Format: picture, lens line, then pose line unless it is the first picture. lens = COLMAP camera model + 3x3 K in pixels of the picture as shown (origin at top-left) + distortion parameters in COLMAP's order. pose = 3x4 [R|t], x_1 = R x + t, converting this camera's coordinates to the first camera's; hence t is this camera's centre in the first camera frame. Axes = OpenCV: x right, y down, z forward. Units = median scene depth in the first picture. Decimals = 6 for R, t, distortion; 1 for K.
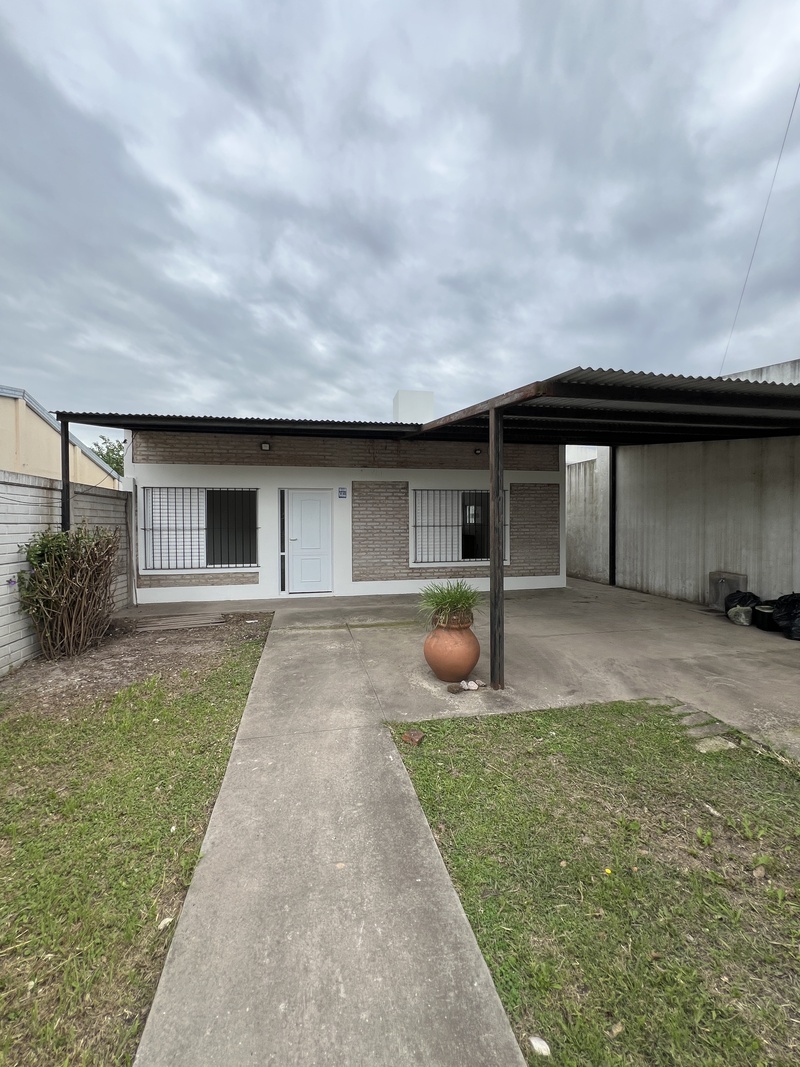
lens RADIAL K [[430.2, 0, 398.6], [0, 430.2, 533.4], [0, 0, 1]] dist [0.001551, 0.000430]
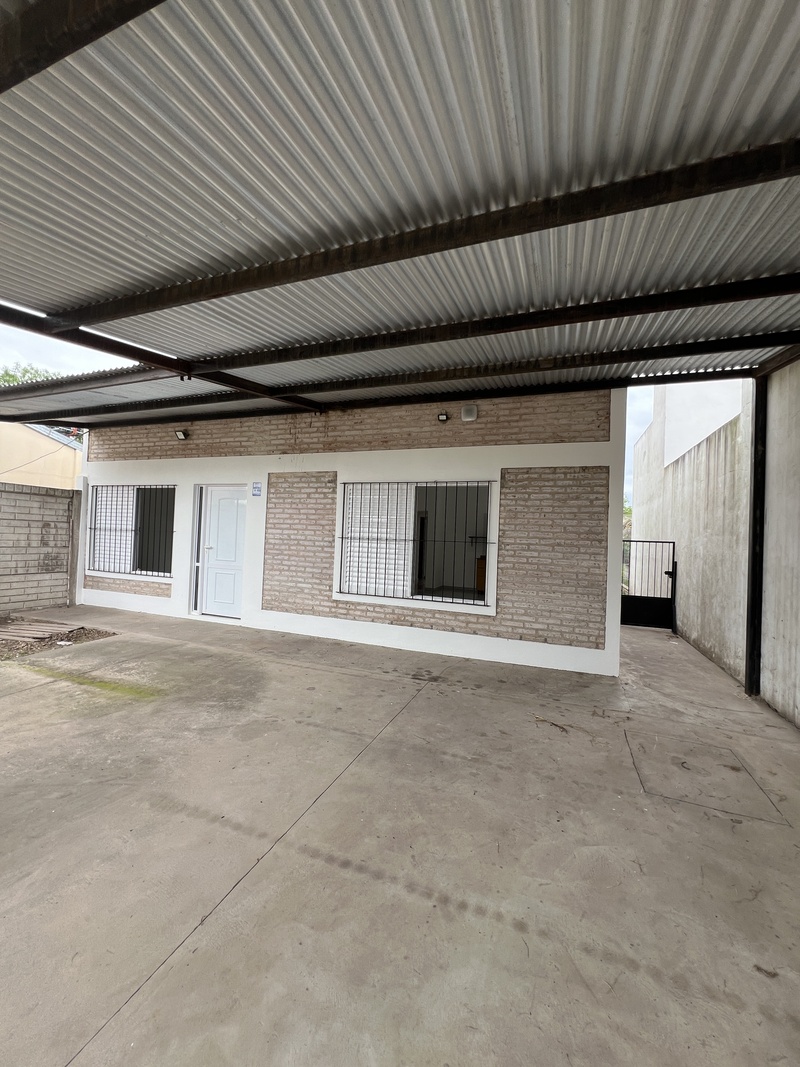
lens RADIAL K [[430.2, 0, 400.1], [0, 430.2, 530.9], [0, 0, 1]] dist [0.001551, 0.000430]
pose [[0.848221, 0.031727, -0.528692, 0.468489], [-0.054639, 0.998120, -0.027763, -0.014030], [0.526817, 0.052436, 0.848360, 0.486307]]
